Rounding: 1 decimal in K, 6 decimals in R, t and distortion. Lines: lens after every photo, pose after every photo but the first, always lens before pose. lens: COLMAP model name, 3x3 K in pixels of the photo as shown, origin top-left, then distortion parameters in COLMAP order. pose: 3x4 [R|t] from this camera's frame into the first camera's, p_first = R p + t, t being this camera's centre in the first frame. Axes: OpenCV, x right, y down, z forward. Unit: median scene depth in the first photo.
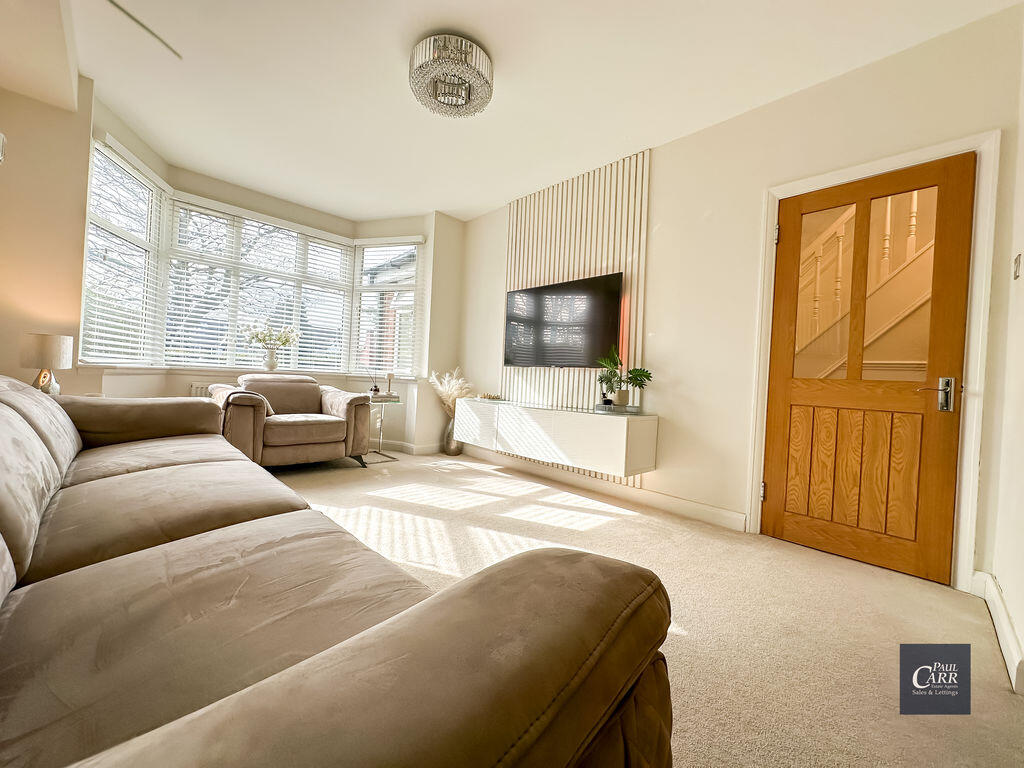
lens RADIAL K [[408.5, 0, 509.5], [0, 408.5, 381.2], [0, 0, 1]] dist [-0.002324, -0.000283]
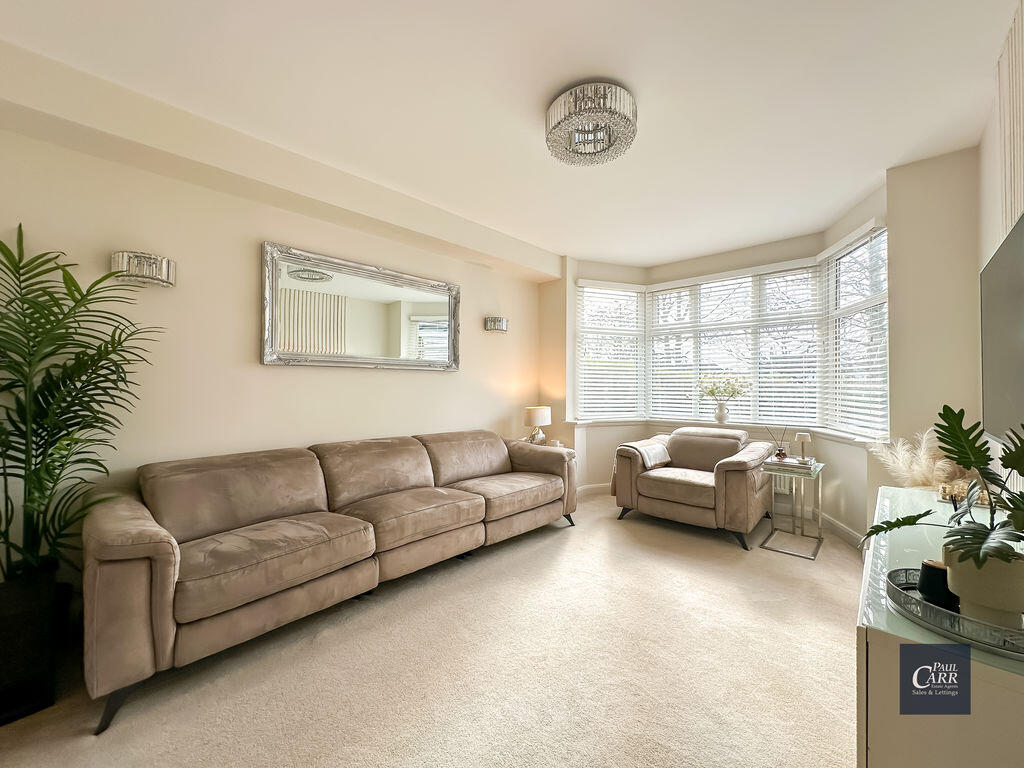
lens RADIAL K [[408.5, 0, 509.5], [0, 408.5, 381.2], [0, 0, 1]] dist [-0.002324, -0.000283]
pose [[0.034704, -0.052625, -0.998011, 0.452422], [-0.012138, 0.998517, -0.053074, -0.073808], [0.999324, 0.013956, 0.034013, 0.469678]]
